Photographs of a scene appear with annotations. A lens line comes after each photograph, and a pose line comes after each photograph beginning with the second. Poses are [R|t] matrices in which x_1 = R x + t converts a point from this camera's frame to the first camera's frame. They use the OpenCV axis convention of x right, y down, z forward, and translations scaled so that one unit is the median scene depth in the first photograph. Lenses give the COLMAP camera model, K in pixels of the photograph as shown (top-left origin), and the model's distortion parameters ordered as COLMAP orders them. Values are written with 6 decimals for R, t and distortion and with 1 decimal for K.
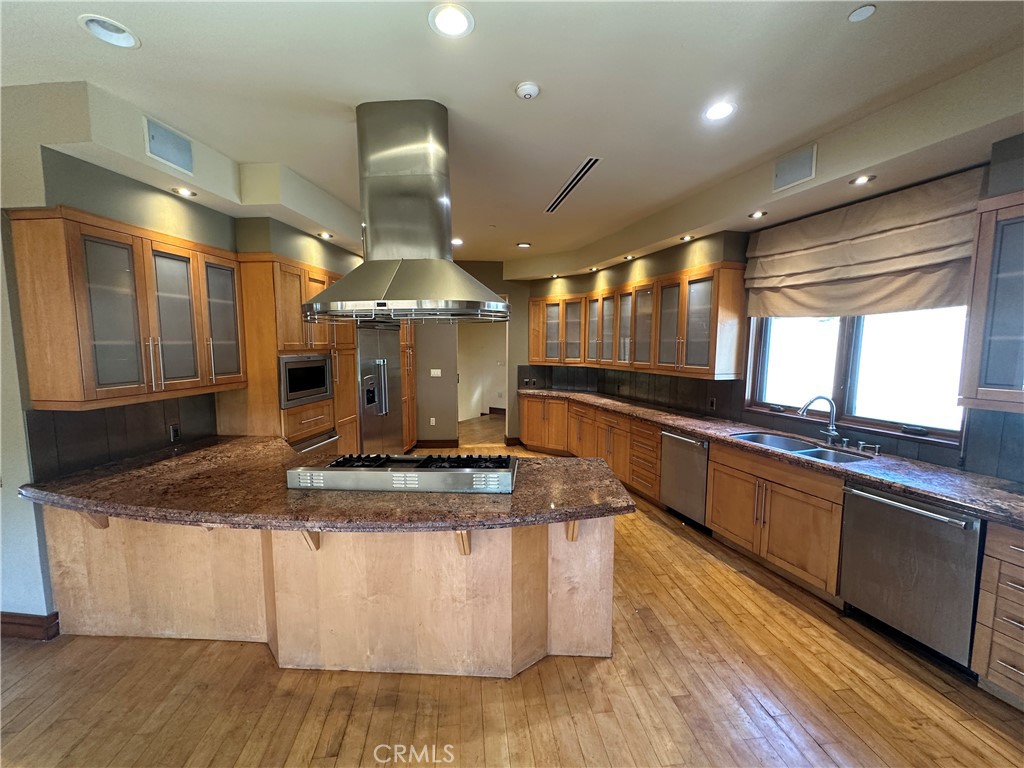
lens RADIAL K [[410.6, 0, 515.2], [0, 410.6, 387.1], [0, 0, 1]] dist [0.000029, -0.000430]
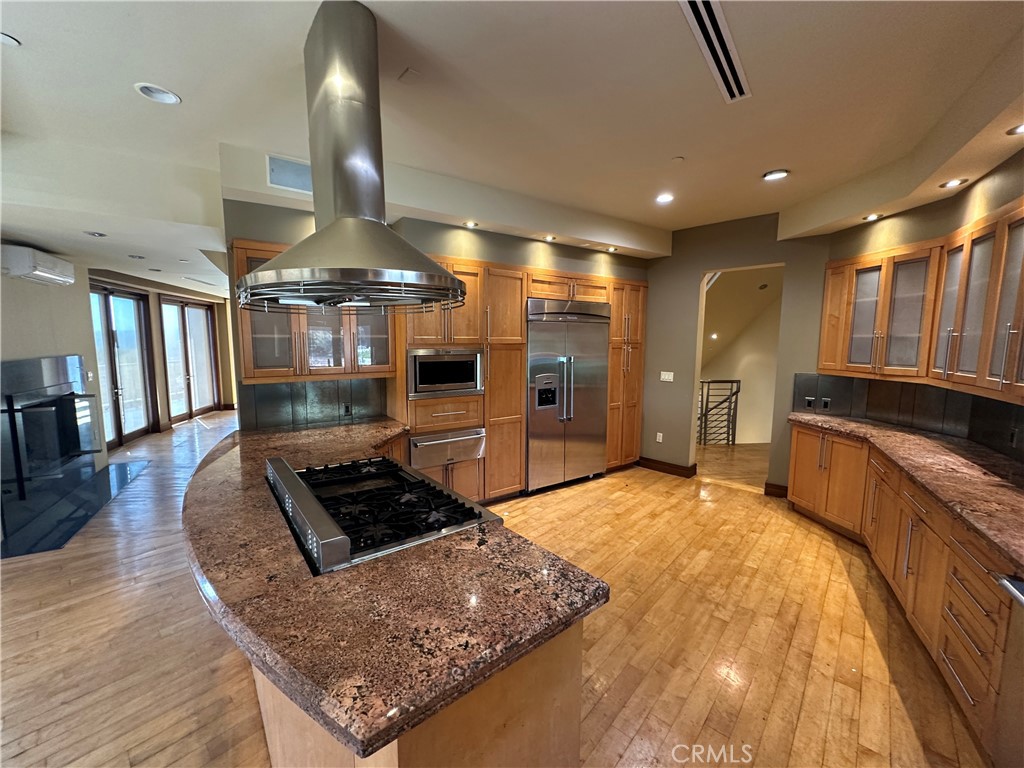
lens RADIAL K [[410.6, 0, 511.9], [0, 410.6, 386.8], [0, 0, 1]] dist [0.000029, -0.000430]
pose [[0.653205, 0.087156, -0.752149, 0.217622], [-0.082941, 0.995612, 0.043338, -0.026092], [0.752625, 0.034075, 0.657567, 0.281113]]
